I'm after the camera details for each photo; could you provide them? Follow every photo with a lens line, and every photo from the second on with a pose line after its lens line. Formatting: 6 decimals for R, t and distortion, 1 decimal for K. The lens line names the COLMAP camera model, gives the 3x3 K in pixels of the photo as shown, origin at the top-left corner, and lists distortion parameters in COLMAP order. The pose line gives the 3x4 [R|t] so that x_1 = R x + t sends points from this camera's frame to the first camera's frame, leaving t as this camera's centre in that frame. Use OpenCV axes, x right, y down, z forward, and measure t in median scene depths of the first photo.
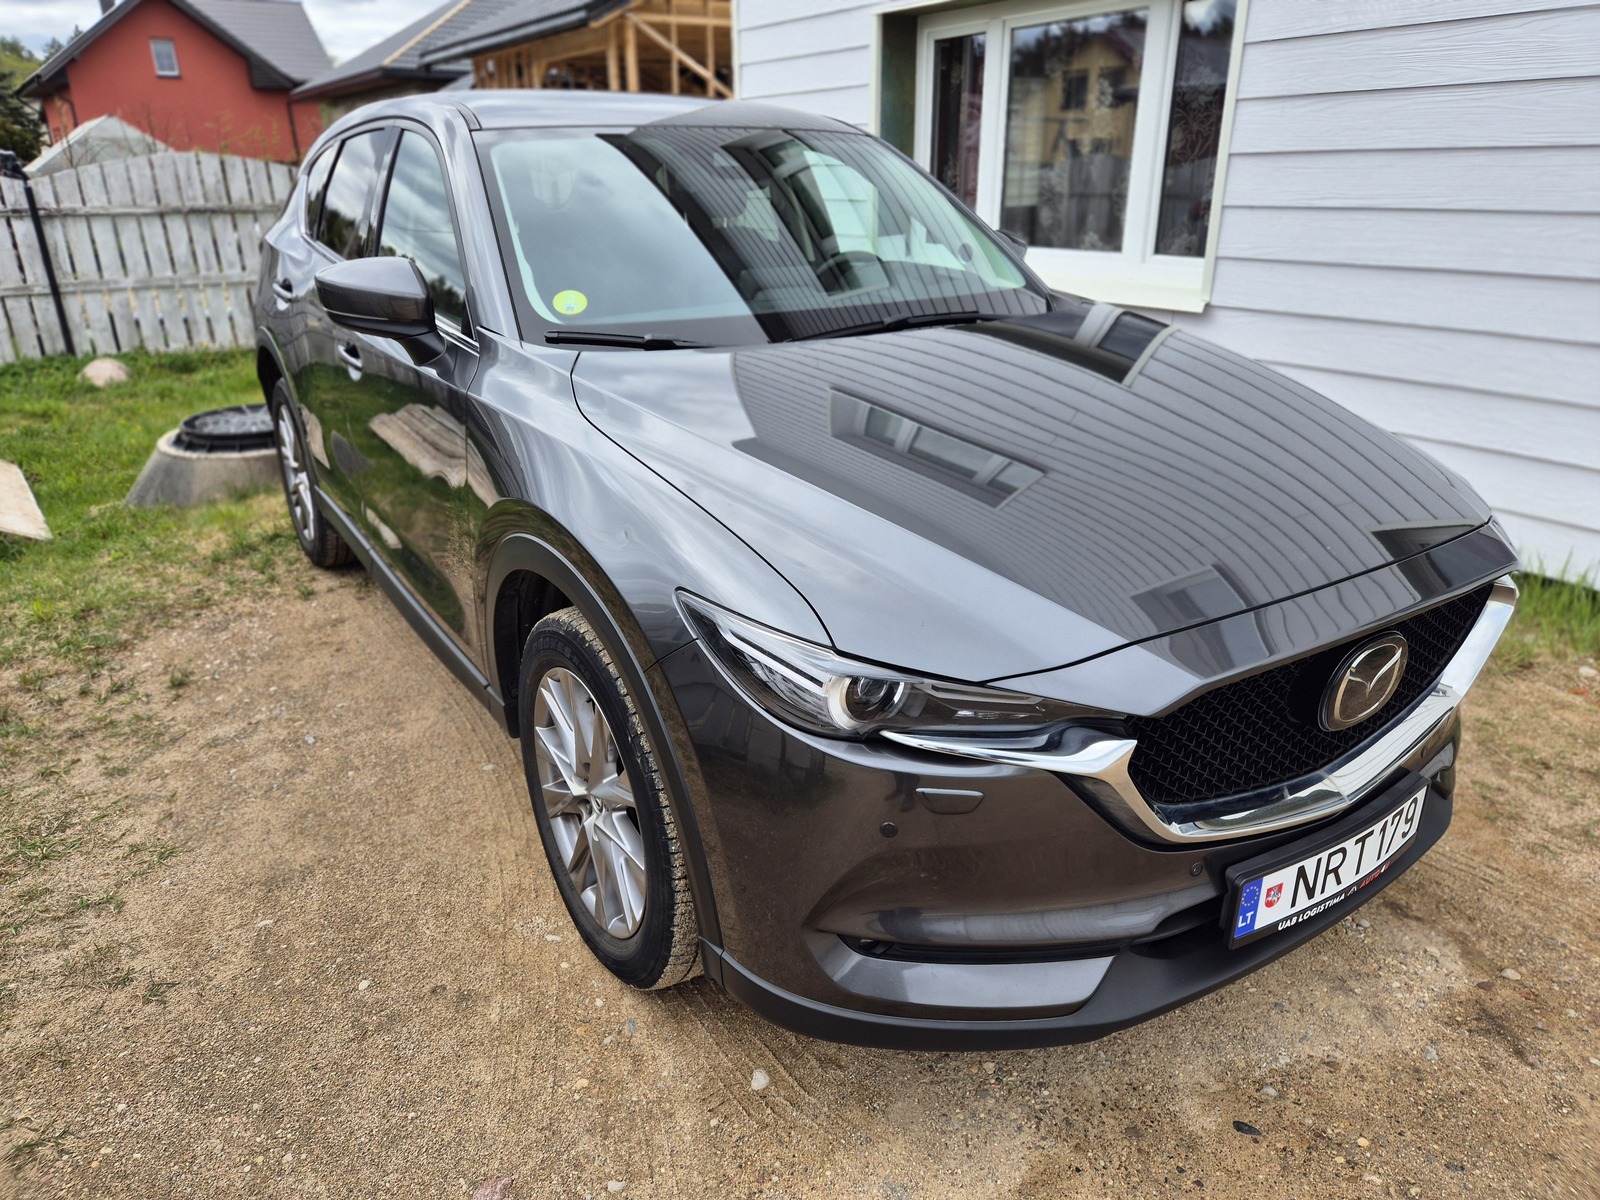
lens RADIAL K [[1081.9, 0, 812.8], [0, 1081.9, 589.8], [0, 0, 1]] dist [0.070651, -0.055062]
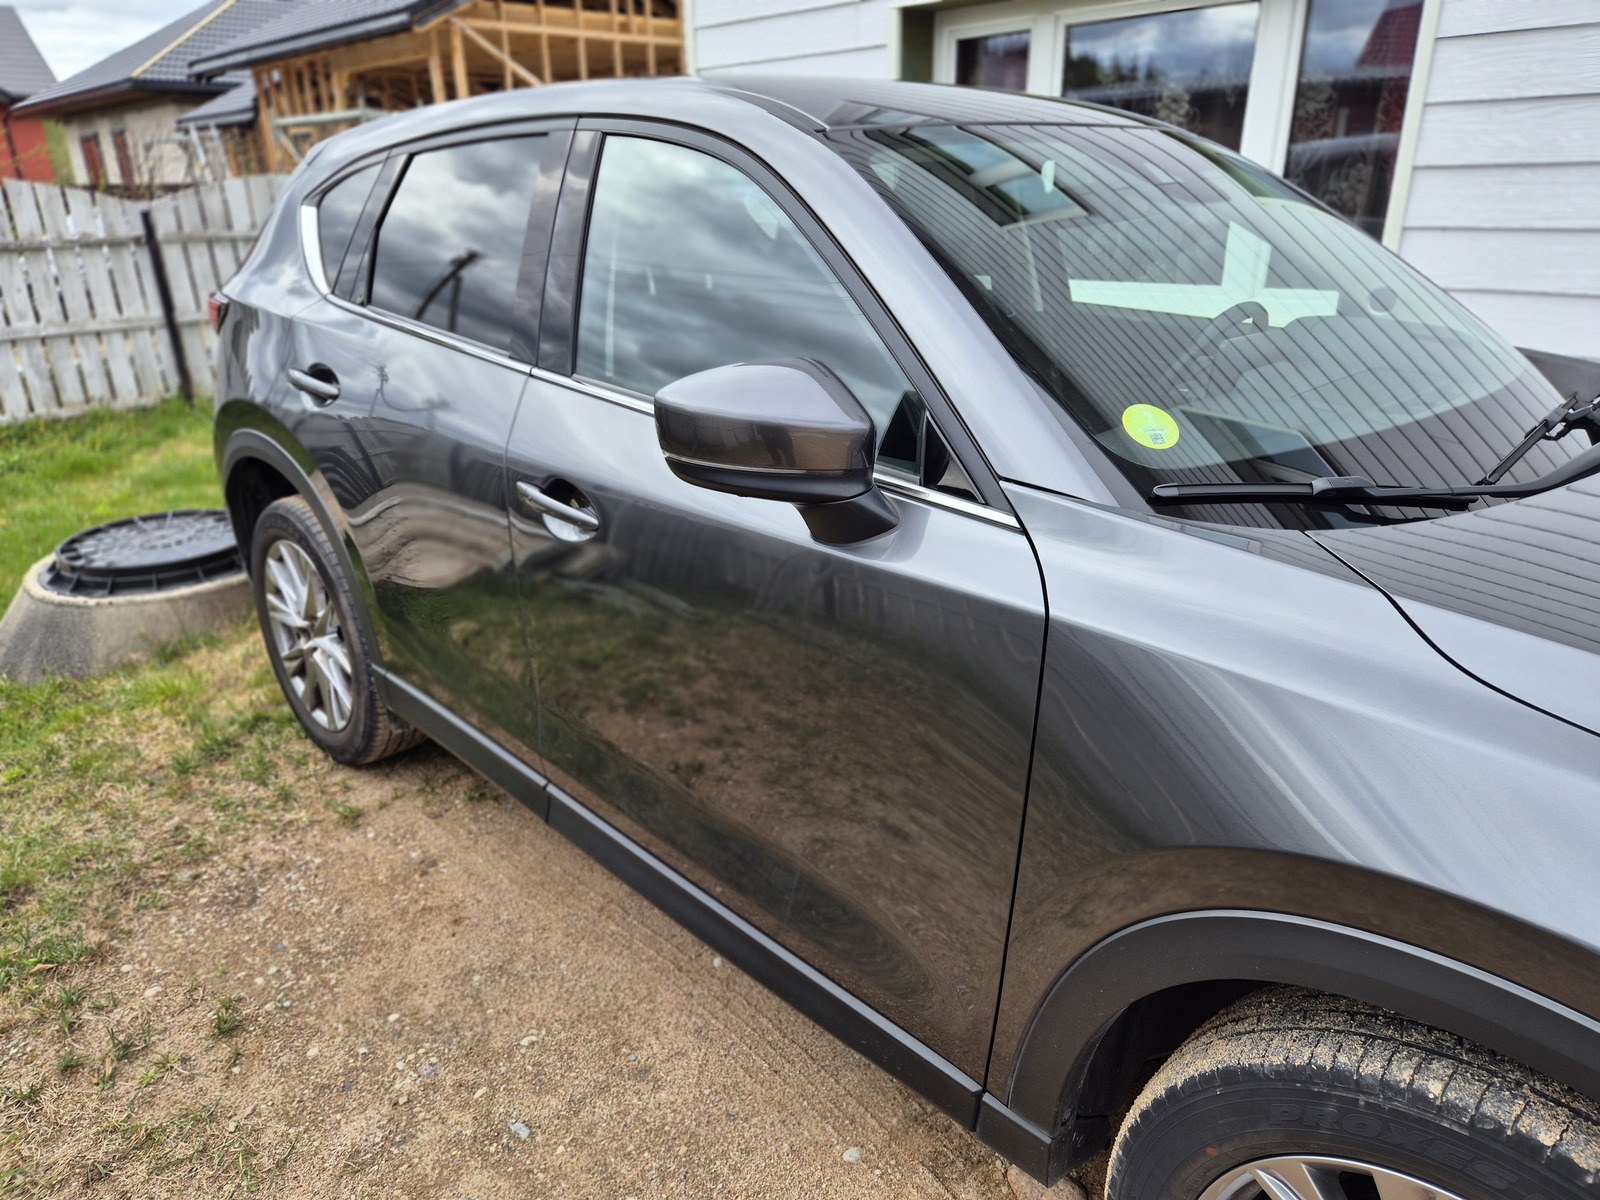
lens RADIAL K [[1081.9, 0, 810.6], [0, 1081.9, 605.5], [0, 0, 1]] dist [0.070651, -0.055062]
pose [[0.982022, -0.073726, 0.173776, -0.257336], [0.074524, 0.997217, 0.001937, -0.095669], [-0.173435, 0.011049, 0.984783, 0.245519]]
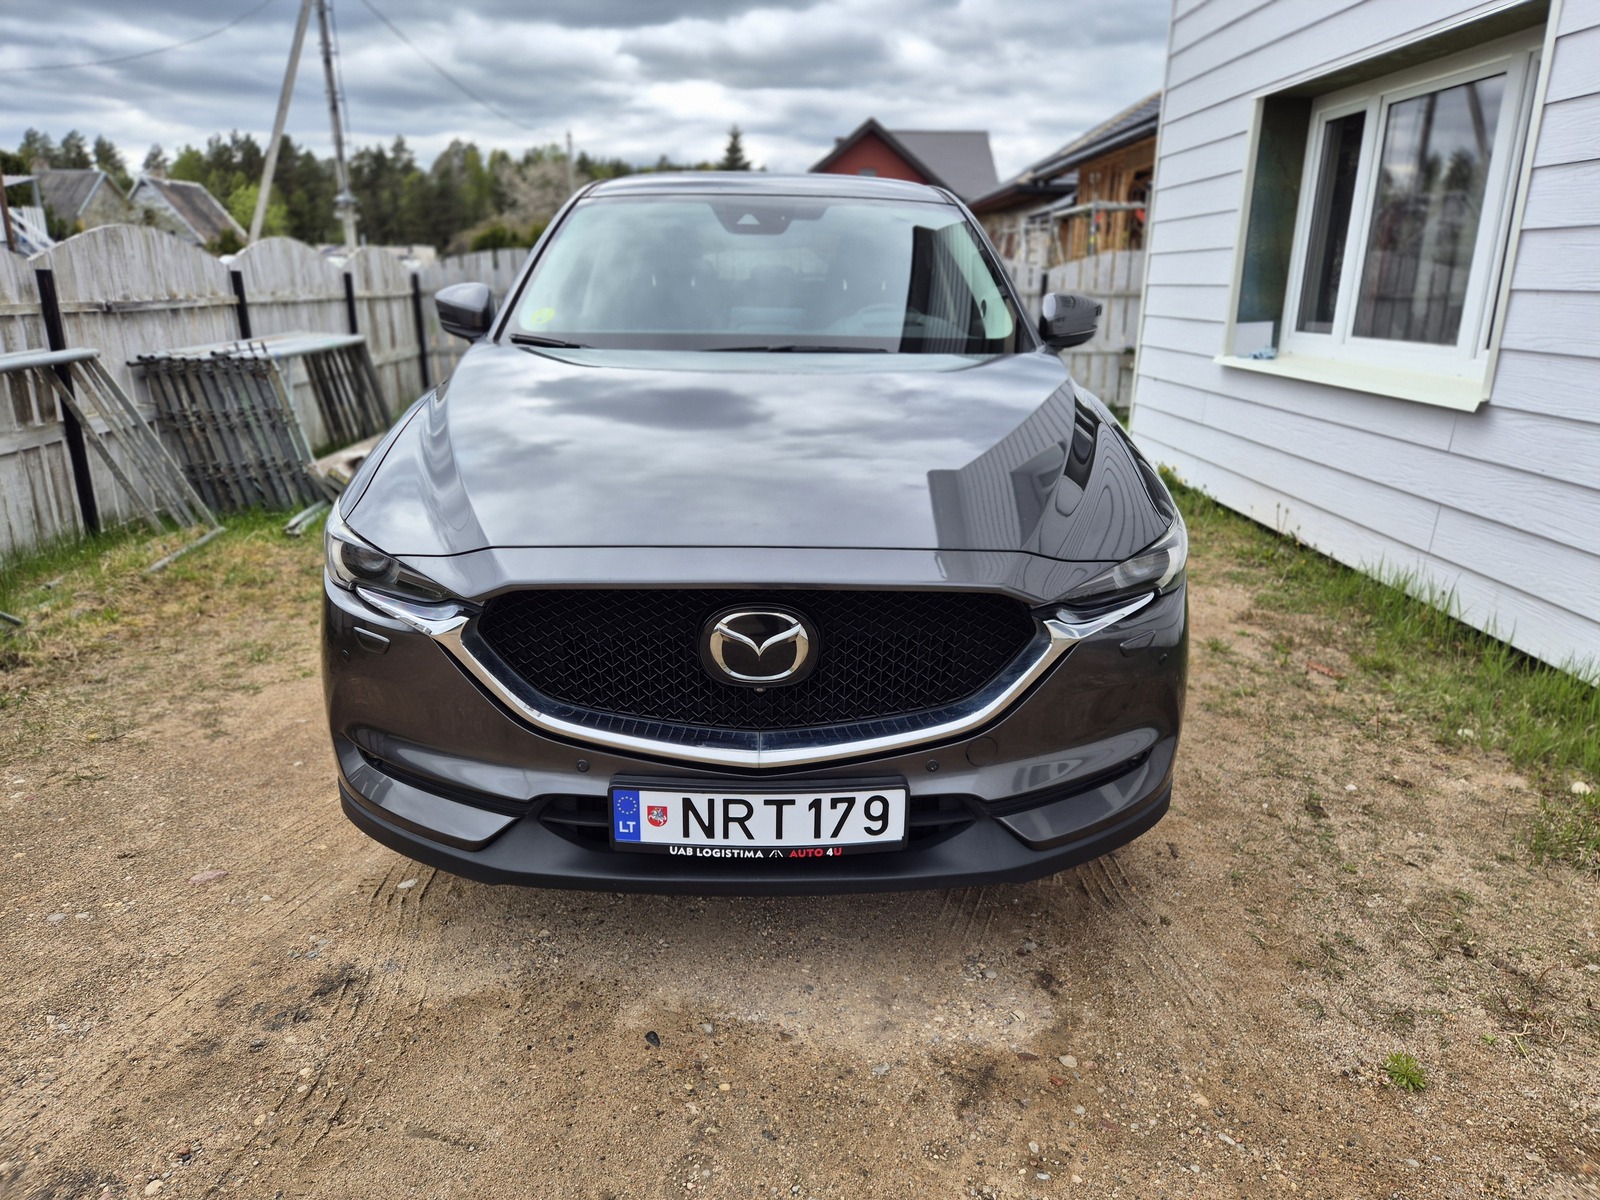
lens RADIAL K [[1081.9, 0, 789.0], [0, 1081.9, 597.3], [0, 0, 1]] dist [0.070651, -0.055062]
pose [[0.841127, 0.169517, -0.513584, 0.395534], [-0.211510, 0.977084, -0.023899, 0.020178], [0.497763, 0.128730, 0.857706, 0.025556]]
